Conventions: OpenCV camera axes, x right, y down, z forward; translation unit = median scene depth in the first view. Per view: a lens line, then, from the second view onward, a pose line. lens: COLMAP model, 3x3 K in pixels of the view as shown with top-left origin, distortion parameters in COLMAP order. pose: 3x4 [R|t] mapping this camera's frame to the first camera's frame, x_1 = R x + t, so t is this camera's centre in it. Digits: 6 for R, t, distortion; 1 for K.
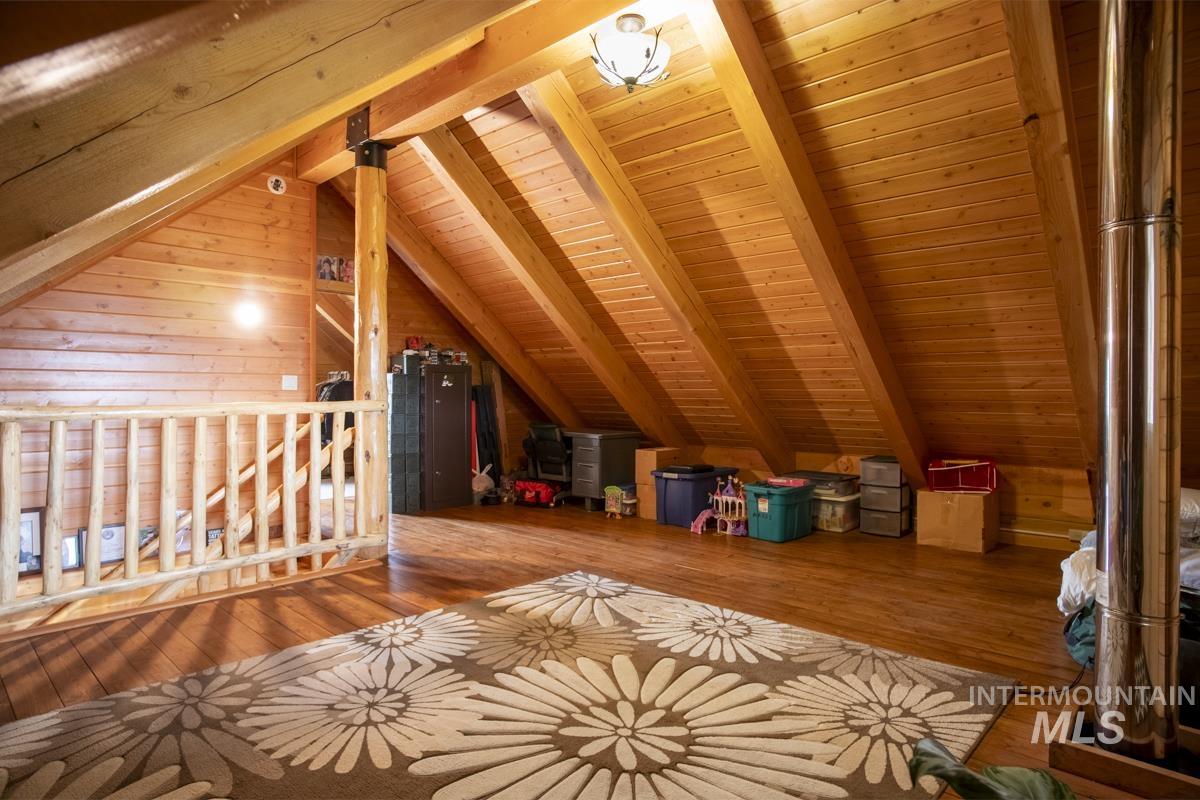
lens RADIAL K [[670.1, 0, 603.2], [0, 670.1, 394.3], [0, 0, 1]] dist [-0.051076, 0.029780]
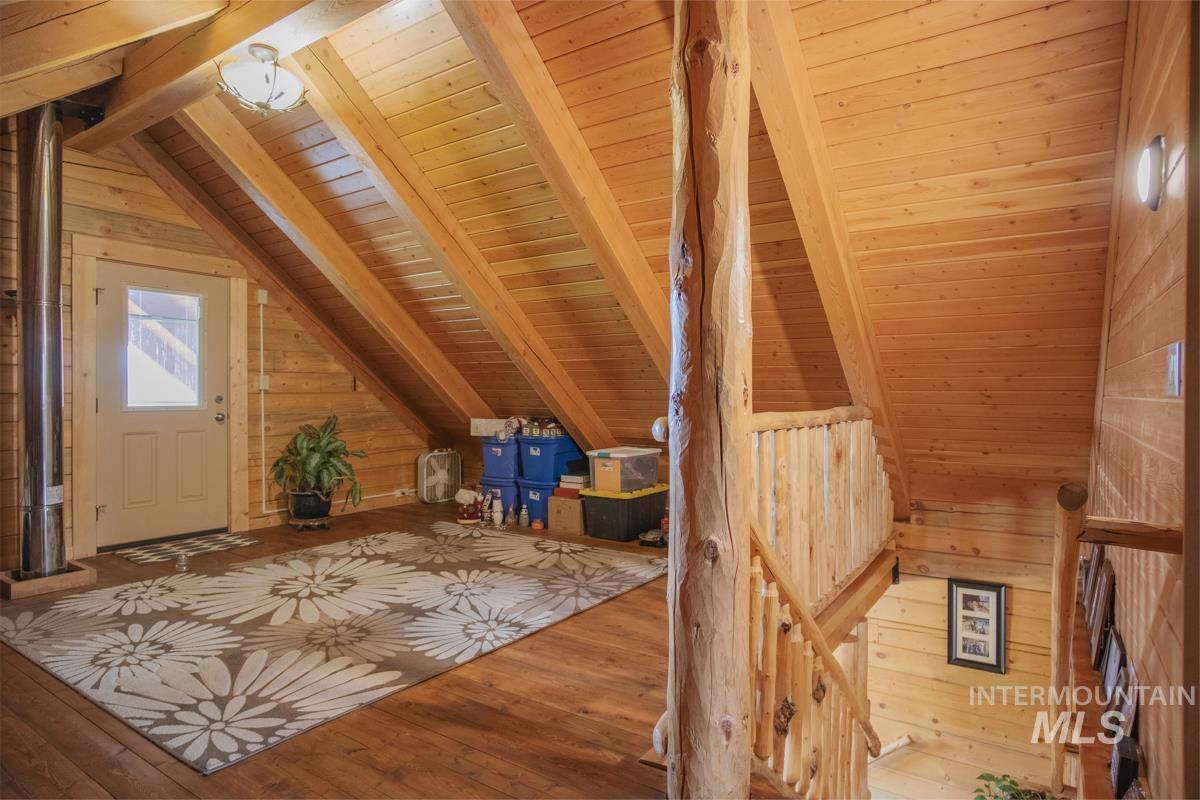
lens RADIAL K [[670.1, 0, 606.9], [0, 670.1, 393.7], [0, 0, 1]] dist [-0.051076, 0.029780]
pose [[-0.987061, -0.006027, -0.160230, -0.335817], [-0.006709, 0.999971, 0.003714, -0.010793], [0.160203, 0.004741, -0.987073, 2.112143]]
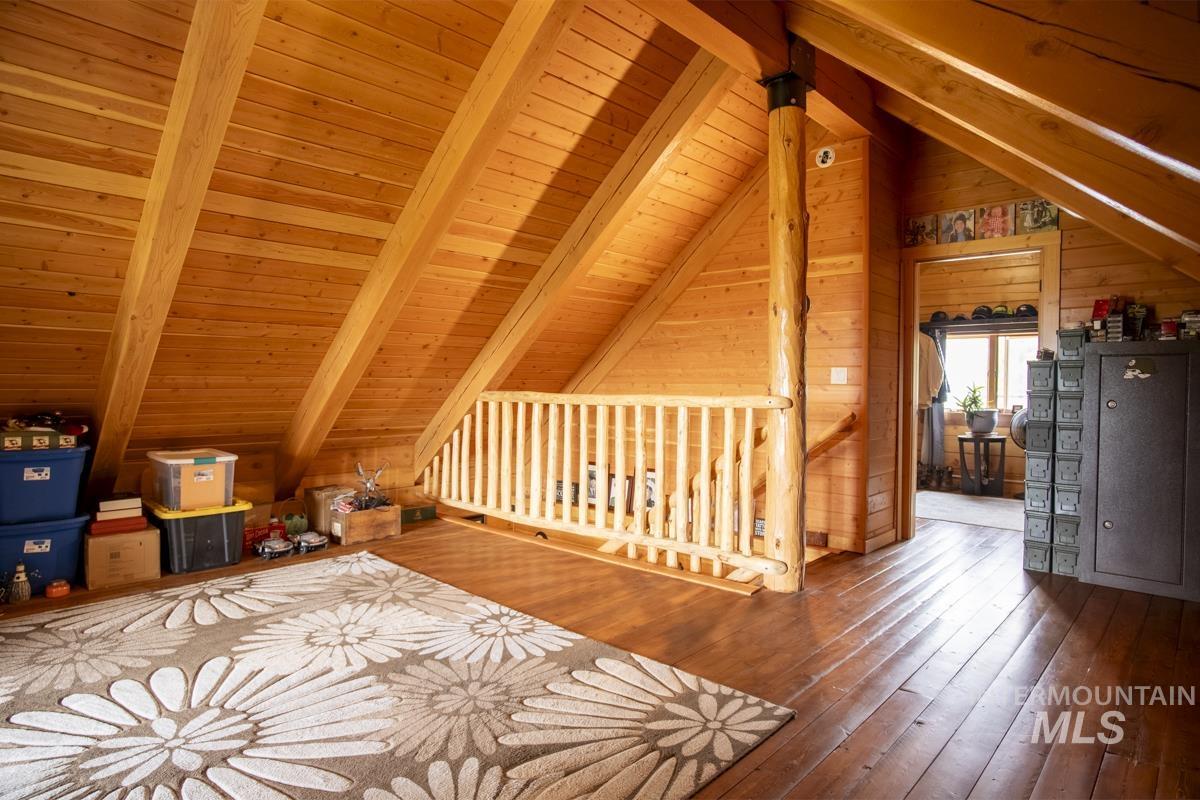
lens RADIAL K [[670.1, 0, 605.5], [0, 670.1, 396.0], [0, 0, 1]] dist [-0.051076, 0.029780]
pose [[0.007272, 0.017450, -0.999821, 0.705963], [-0.011537, 0.999783, 0.017365, -0.004090], [0.999907, 0.011408, 0.007471, 1.176902]]
